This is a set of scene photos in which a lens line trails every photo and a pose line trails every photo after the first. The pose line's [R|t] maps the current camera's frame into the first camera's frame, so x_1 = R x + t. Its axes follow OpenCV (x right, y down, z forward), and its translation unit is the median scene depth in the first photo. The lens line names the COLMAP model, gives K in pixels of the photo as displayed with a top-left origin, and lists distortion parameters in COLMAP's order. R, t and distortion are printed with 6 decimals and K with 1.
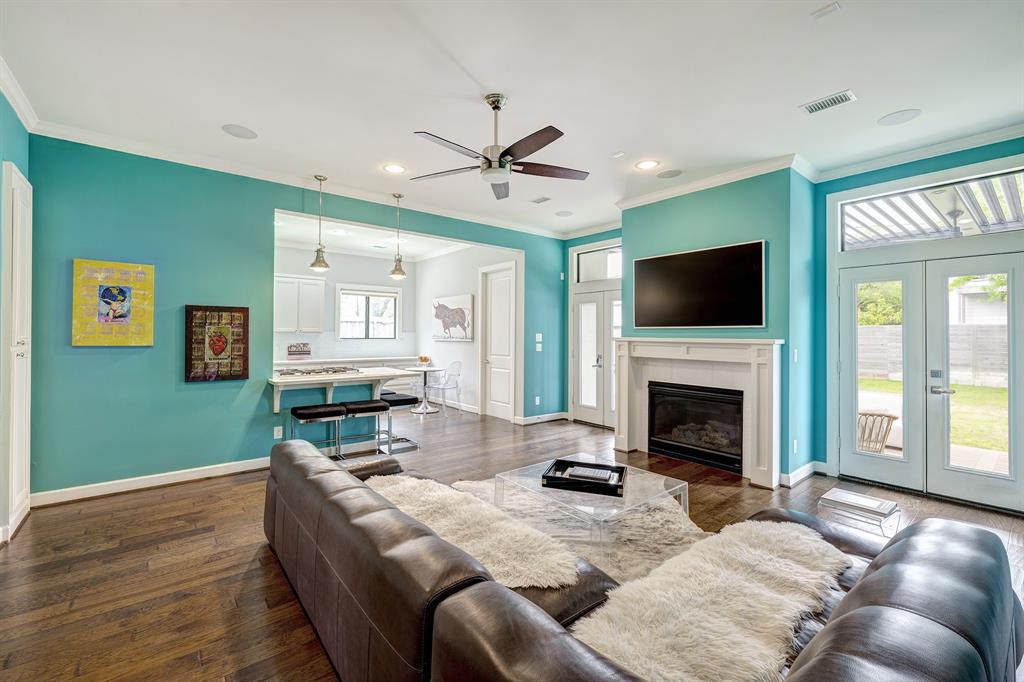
lens RADIAL K [[423.9, 0, 511.5], [0, 423.9, 333.9], [0, 0, 1]] dist [0.004439, 0.001957]
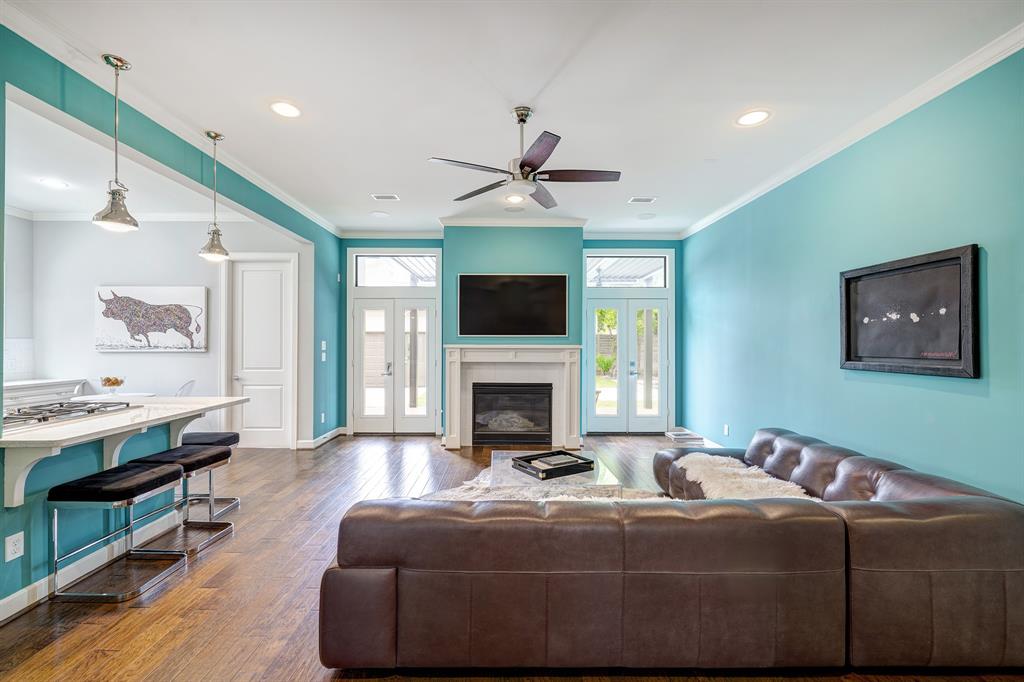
lens RADIAL K [[423.9, 0, 504.4], [0, 423.9, 339.8], [0, 0, 1]] dist [0.004439, 0.001957]
pose [[0.625240, 0.001091, 0.780432, -0.509298], [0.000554, 0.999998, -0.001842, -0.001906], [-0.780433, 0.001584, 0.625238, 0.224090]]
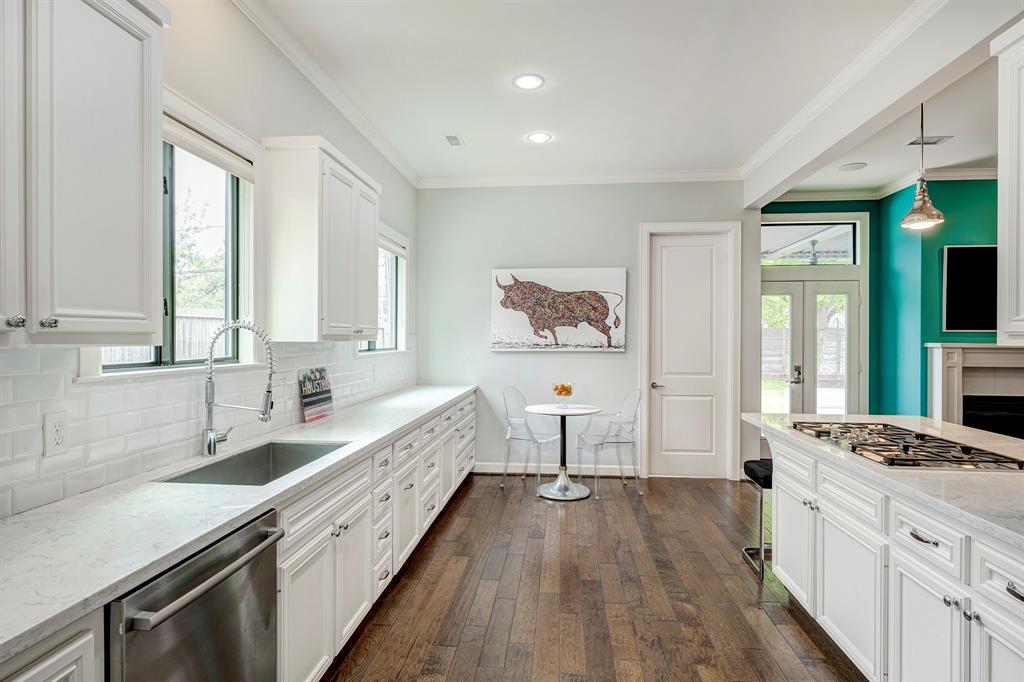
lens RADIAL K [[526.3, 0, 514.4], [0, 526.3, 344.8], [0, 0, 1]] dist [-0.003560, 0.000917]
pose [[0.707911, -0.014497, 0.706153, -1.030655], [0.000782, 0.999805, 0.019741, -0.008340], [-0.706301, -0.013422, 0.707785, 0.914730]]
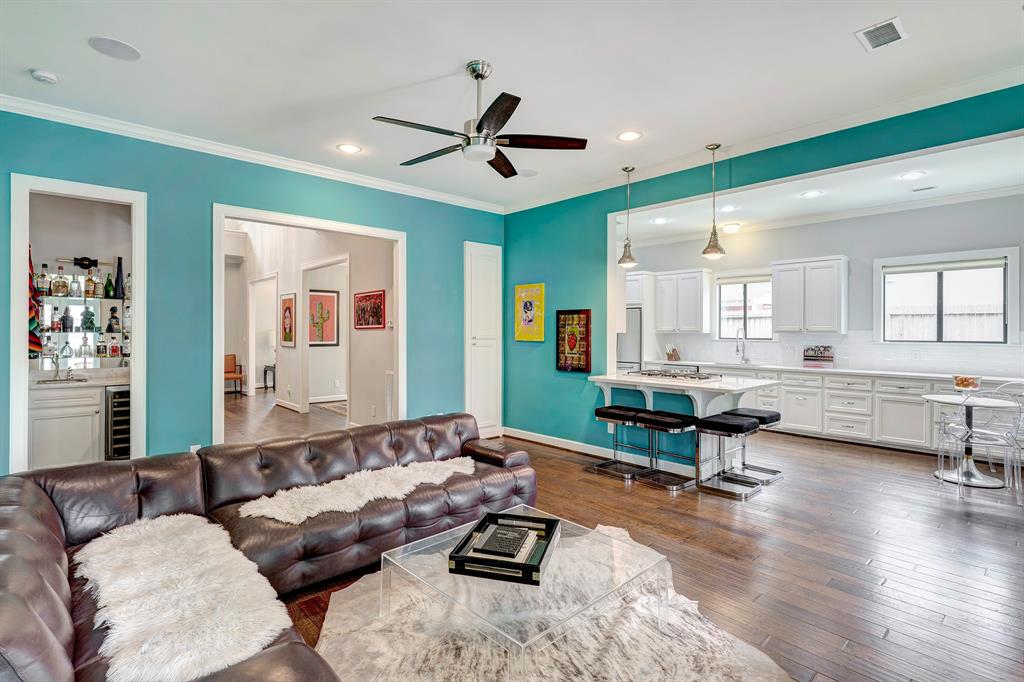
lens RADIAL K [[526.3, 0, 513.8], [0, 526.3, 328.6], [0, 0, 1]] dist [-0.003560, 0.000917]
pose [[0.051783, -0.012320, -0.998582, 0.636690], [-0.003922, 0.999914, -0.012540, 0.006027], [0.998651, 0.004566, 0.051730, 0.610416]]
